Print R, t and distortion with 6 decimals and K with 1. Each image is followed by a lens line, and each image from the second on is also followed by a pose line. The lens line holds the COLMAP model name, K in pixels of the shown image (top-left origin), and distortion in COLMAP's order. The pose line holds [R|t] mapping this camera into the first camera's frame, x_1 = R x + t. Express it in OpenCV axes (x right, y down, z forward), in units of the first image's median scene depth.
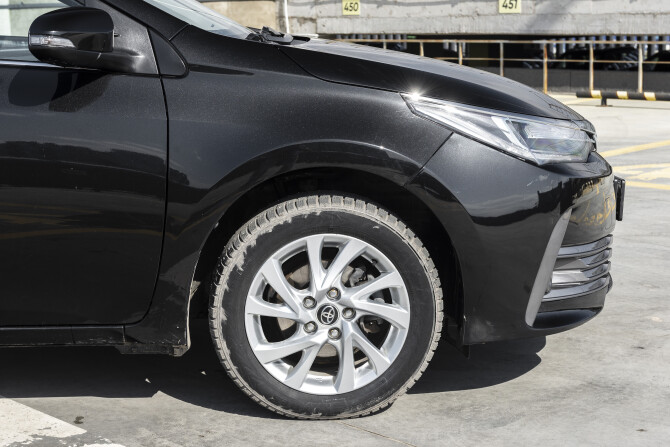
lens RADIAL K [[1201.0, 0, 335.0], [0, 1201.0, 223.5], [0, 0, 1]] dist [0.015046, 0.033119]
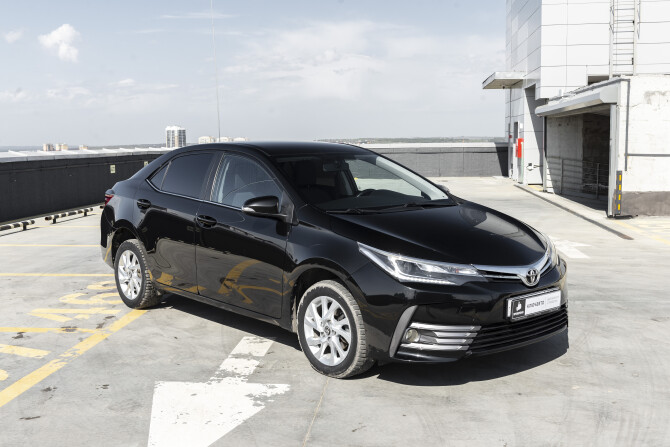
lens RADIAL K [[787.0, 0, 335.0], [0, 787.0, 223.5], [0, 0, 1]] dist [-0.011197, -0.030507]
pose [[0.618645, 0.095665, -0.779824, 1.185693], [-0.140445, 0.990038, 0.010037, -0.150077], [0.773016, 0.103313, 0.625918, 0.014434]]
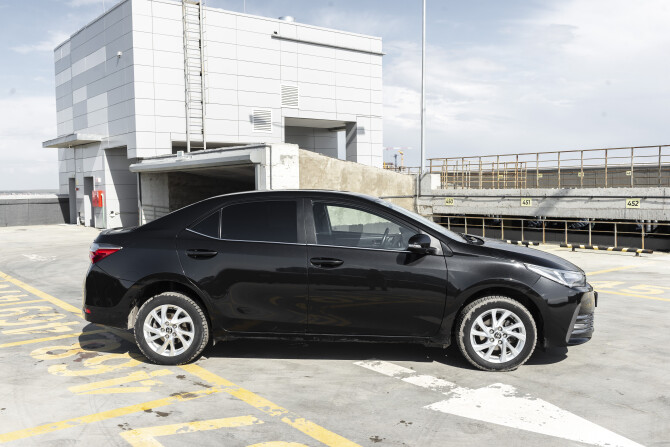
lens RADIAL K [[629.7, 0, 335.0], [0, 629.7, 223.5], [0, 0, 1]] dist [-0.004591, -0.008610]
pose [[0.991834, 0.015883, -0.126543, -0.213017], [-0.030829, 0.992648, -0.117044, -0.005919], [0.123754, 0.119989, 0.985032, -0.627856]]
